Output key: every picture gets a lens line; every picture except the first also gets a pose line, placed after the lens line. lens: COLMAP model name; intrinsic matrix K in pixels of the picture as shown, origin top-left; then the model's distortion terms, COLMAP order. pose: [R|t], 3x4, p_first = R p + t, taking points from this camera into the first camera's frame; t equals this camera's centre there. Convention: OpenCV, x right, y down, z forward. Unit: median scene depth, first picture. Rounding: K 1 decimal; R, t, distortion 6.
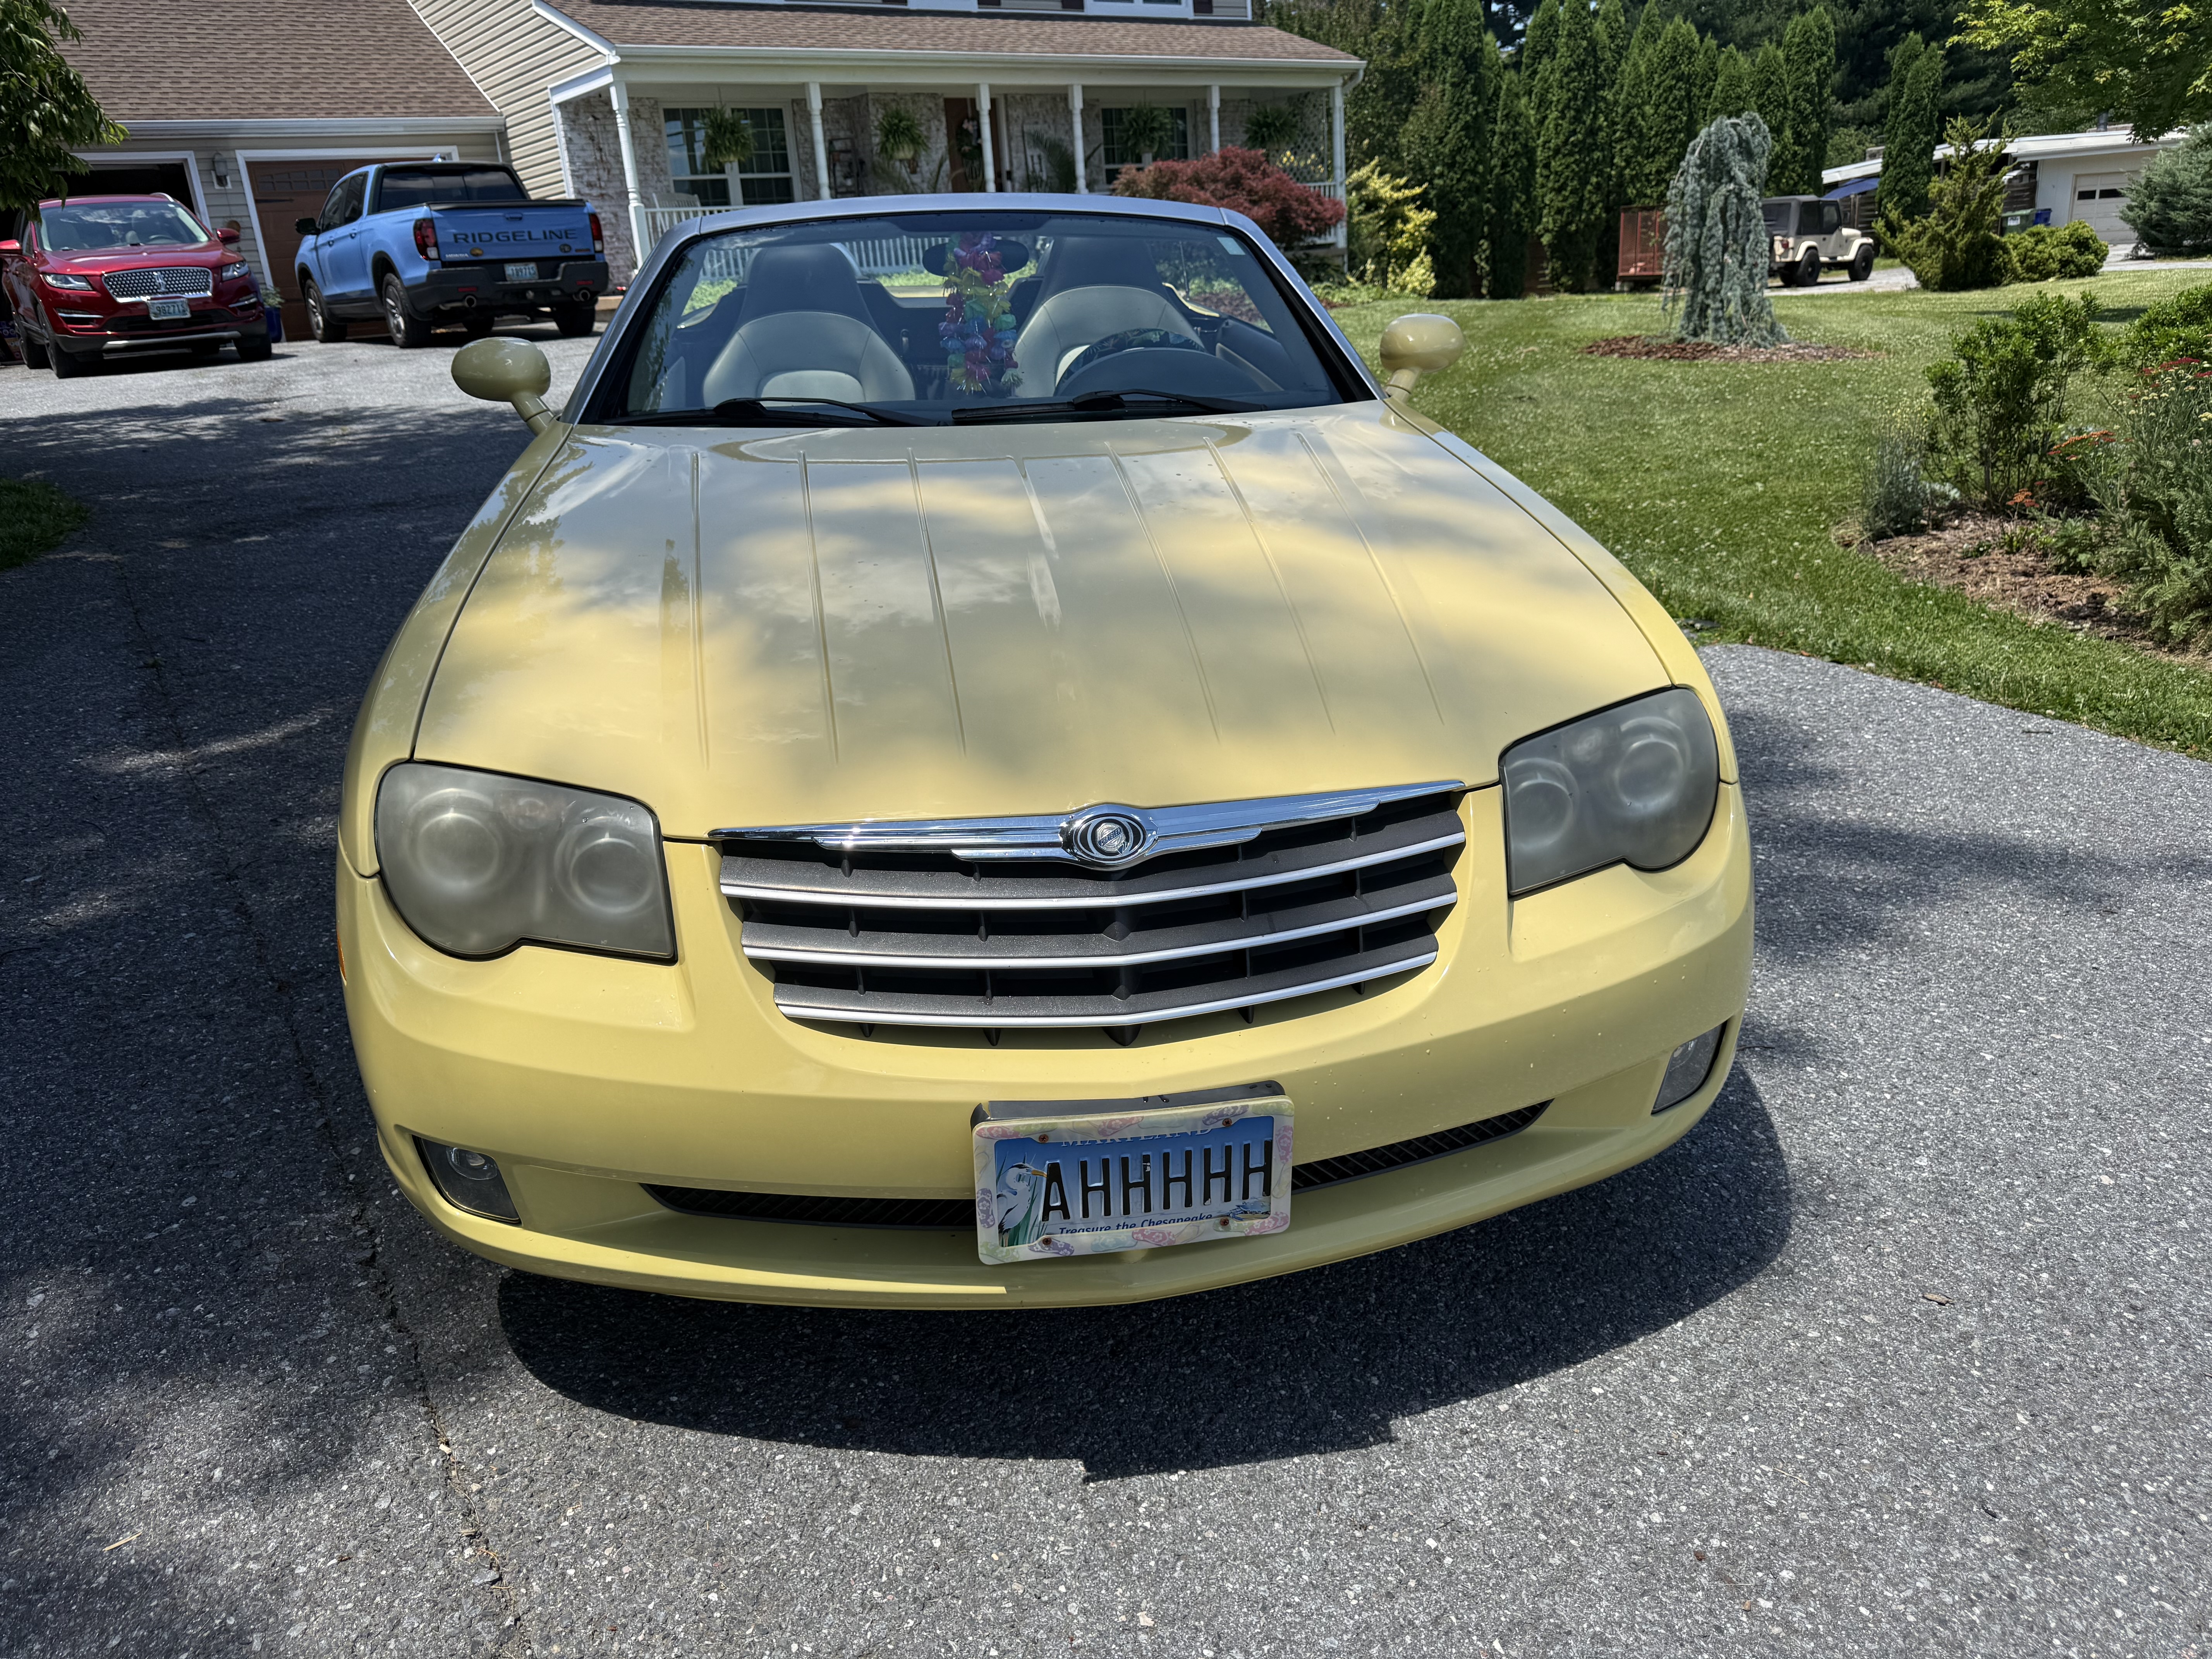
lens RADIAL K [[1542.6, 0, 1115.0], [0, 1542.6, 825.6], [0, 0, 1]] dist [0.008910, -0.012189]
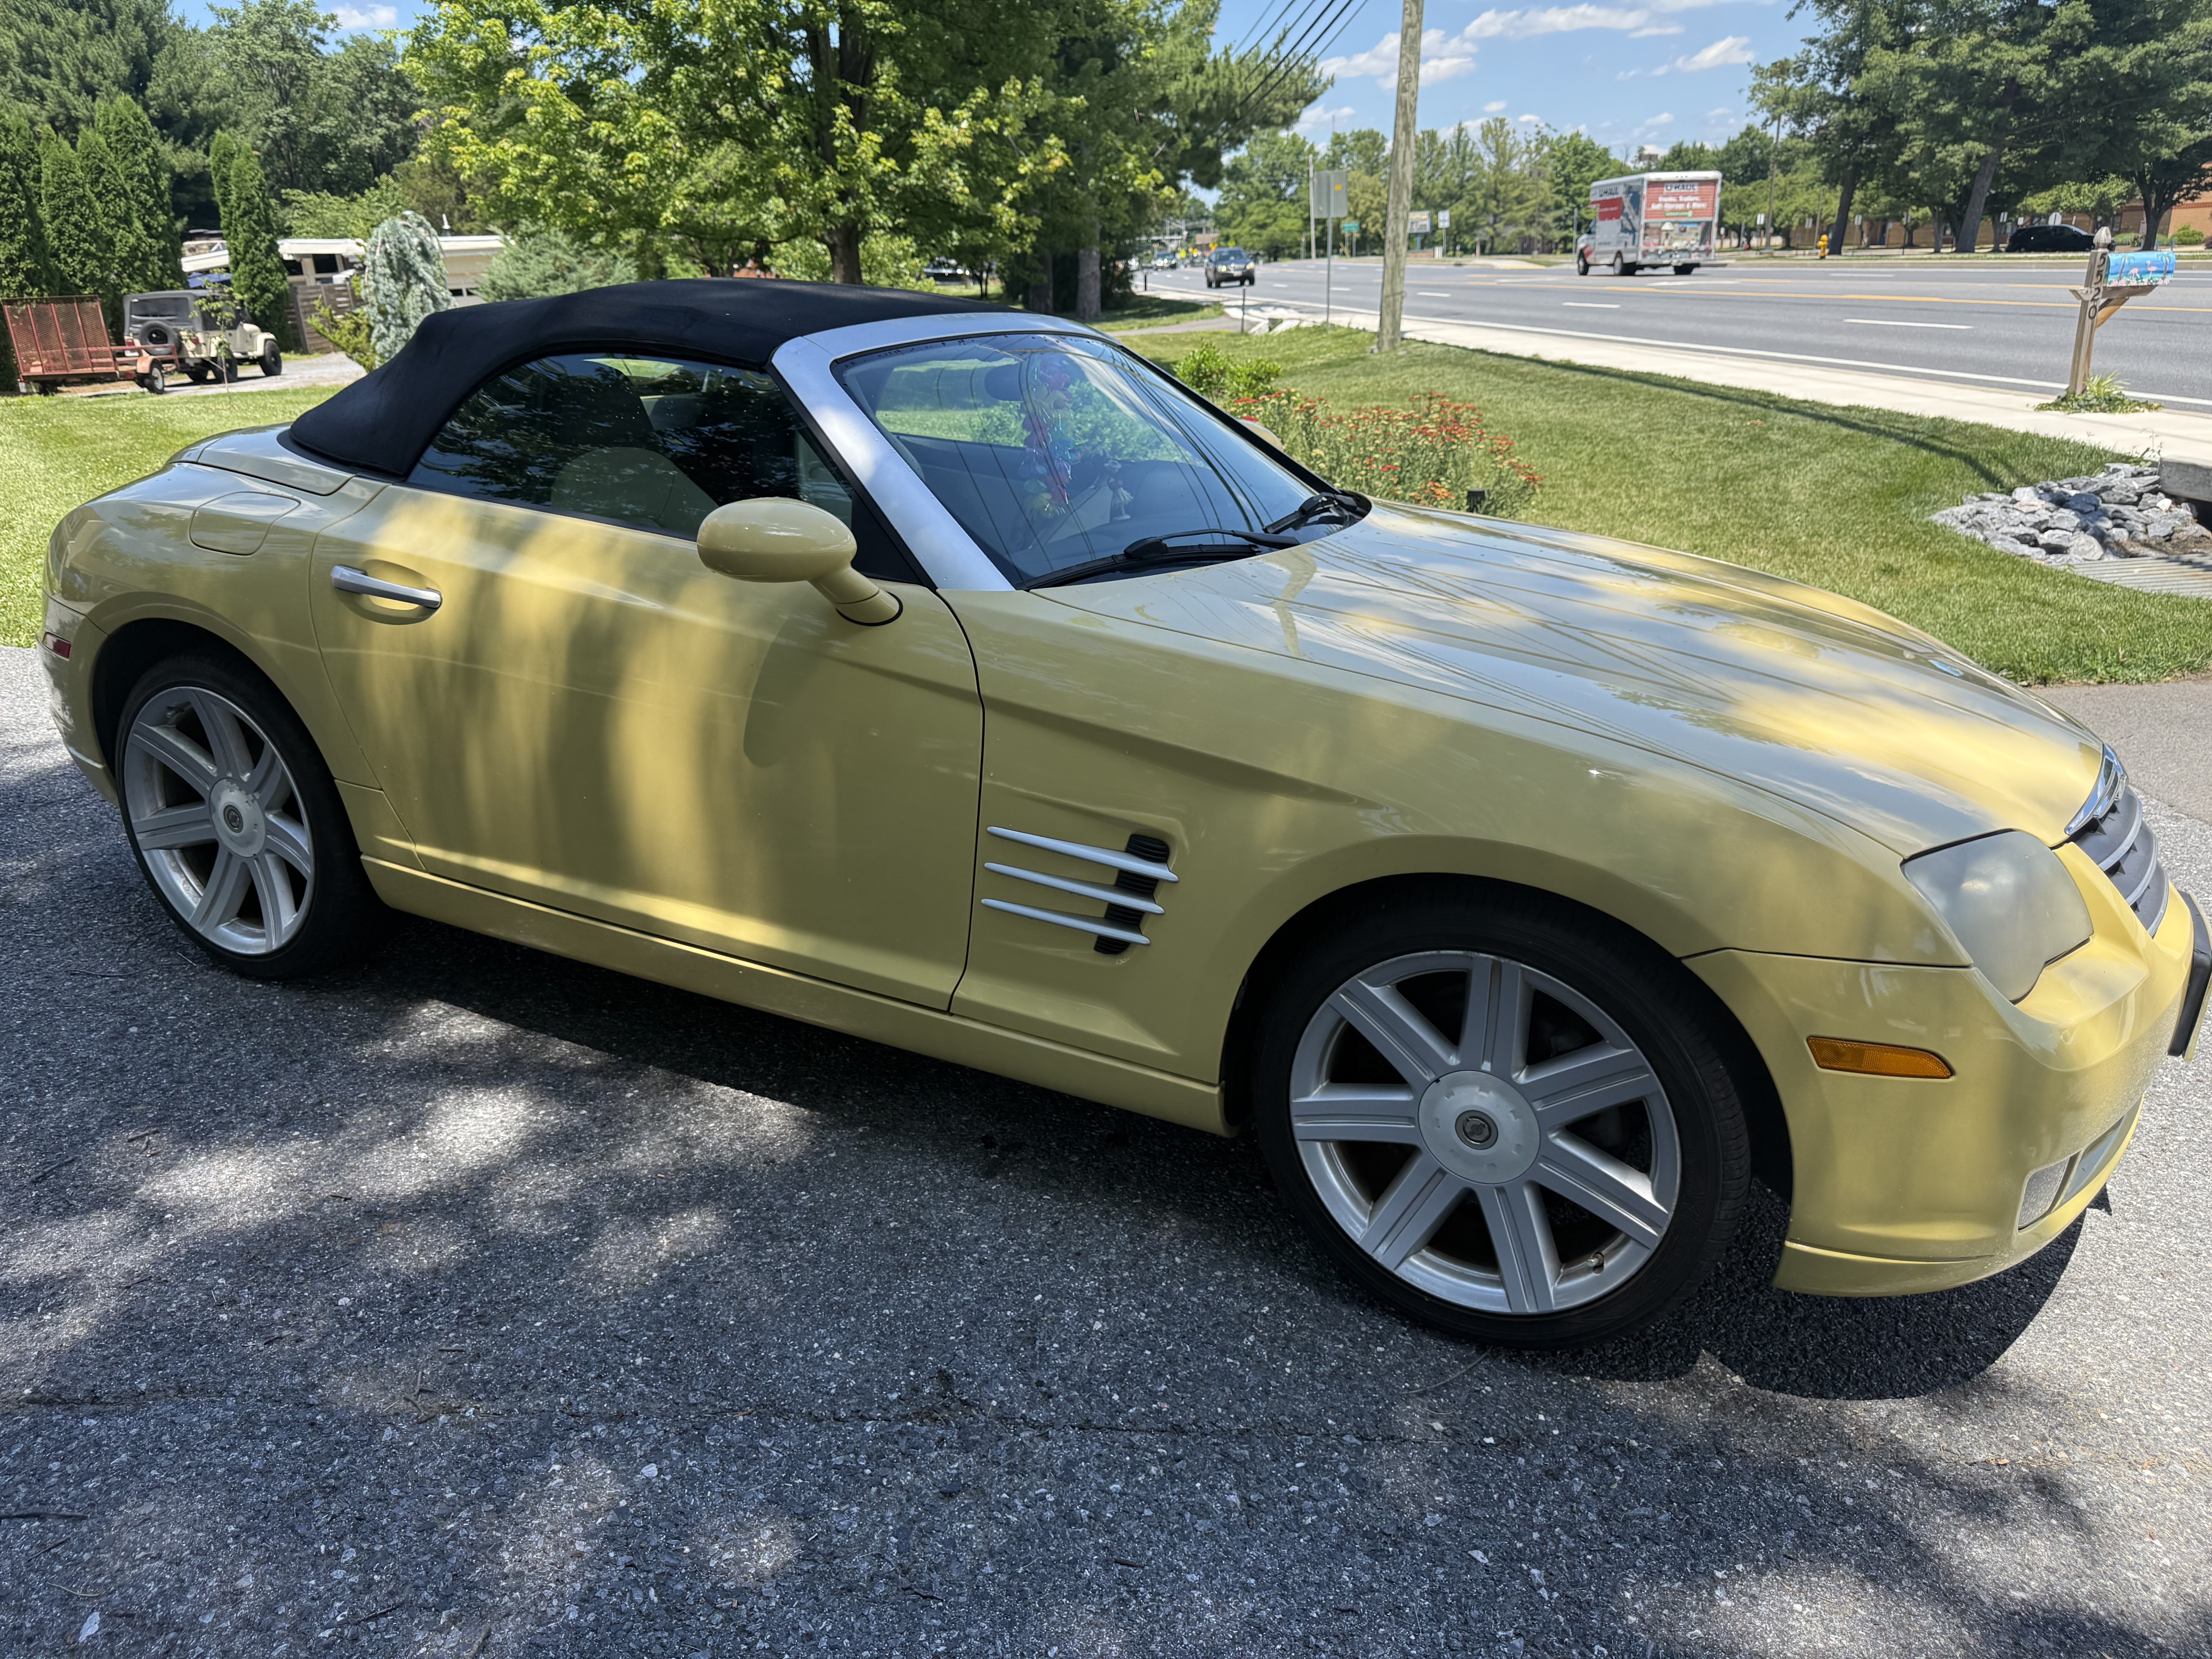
lens RADIAL K [[1550.2, 0, 1110.8], [0, 1550.2, 824.6], [0, 0, 1]] dist [0.006558, -0.008249]
pose [[0.589373, -0.242647, 0.770559, -0.103178], [0.285678, 0.954797, 0.082159, -0.019944], [-0.755664, 0.171709, 0.632051, 0.047336]]
